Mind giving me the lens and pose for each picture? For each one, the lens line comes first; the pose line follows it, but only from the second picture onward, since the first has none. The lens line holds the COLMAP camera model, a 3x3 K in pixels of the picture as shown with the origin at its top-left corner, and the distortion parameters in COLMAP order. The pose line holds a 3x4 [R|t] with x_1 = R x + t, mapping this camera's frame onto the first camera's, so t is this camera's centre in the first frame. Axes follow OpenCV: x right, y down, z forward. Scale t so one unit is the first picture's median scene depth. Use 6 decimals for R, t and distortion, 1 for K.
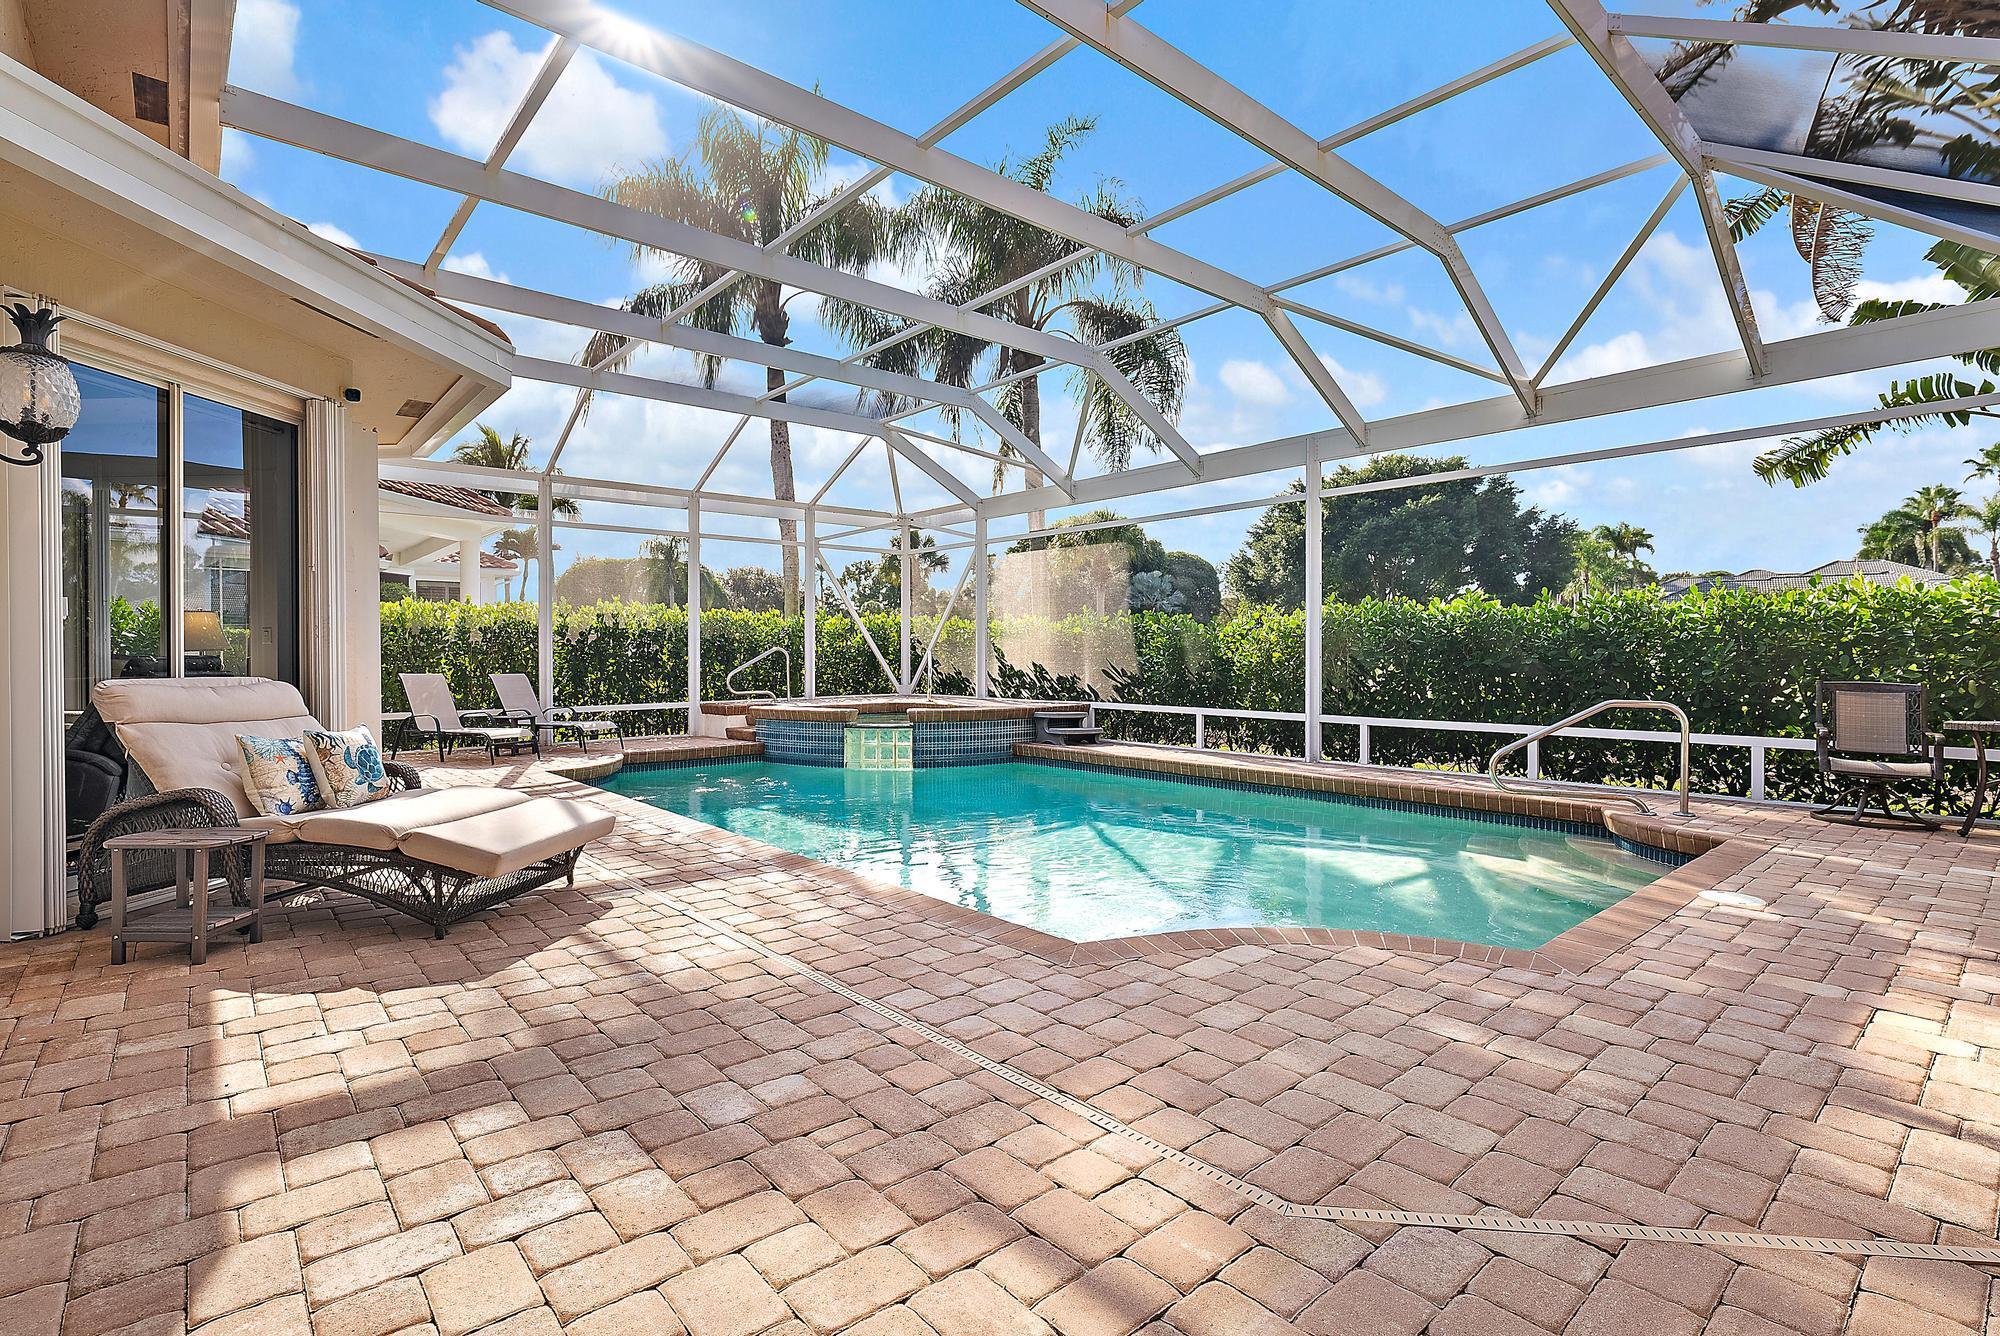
lens RADIAL K [[948.3, 0, 1001.9], [0, 948.3, 662.9], [0, 0, 1]] dist [-0.000348, -0.000040]
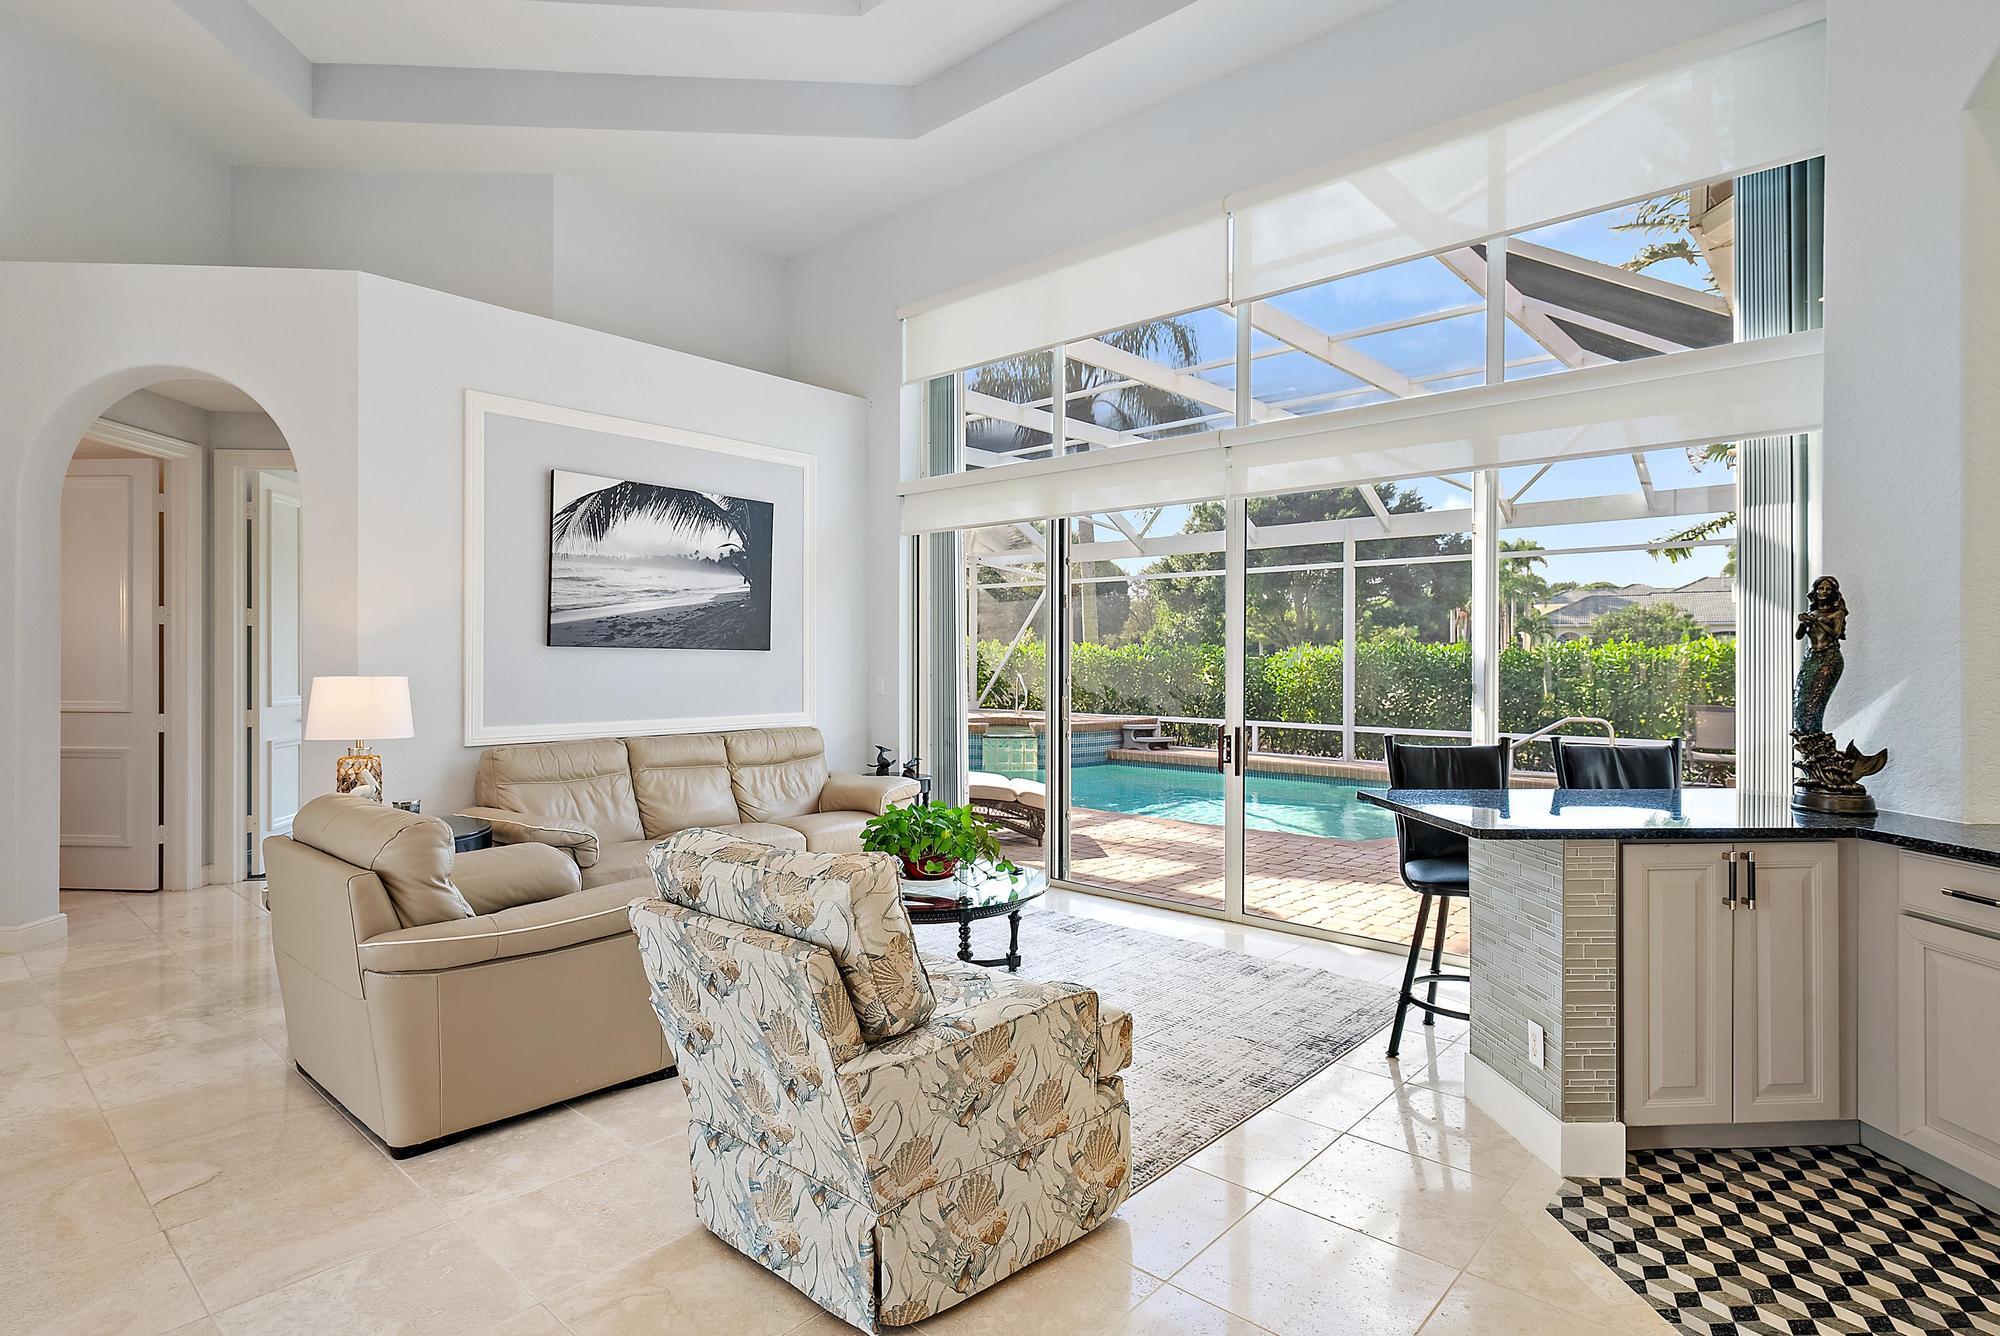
lens RADIAL K [[1032.0, 0, 999.2], [0, 1032.0, 667.7], [0, 0, 1]] dist [0.000290, -0.000036]
pose [[0.992675, 0.001483, 0.120802, -0.312544], [-0.001609, 0.999998, 0.000943, -0.026917], [-0.120801, -0.001130, 0.992676, -0.367818]]
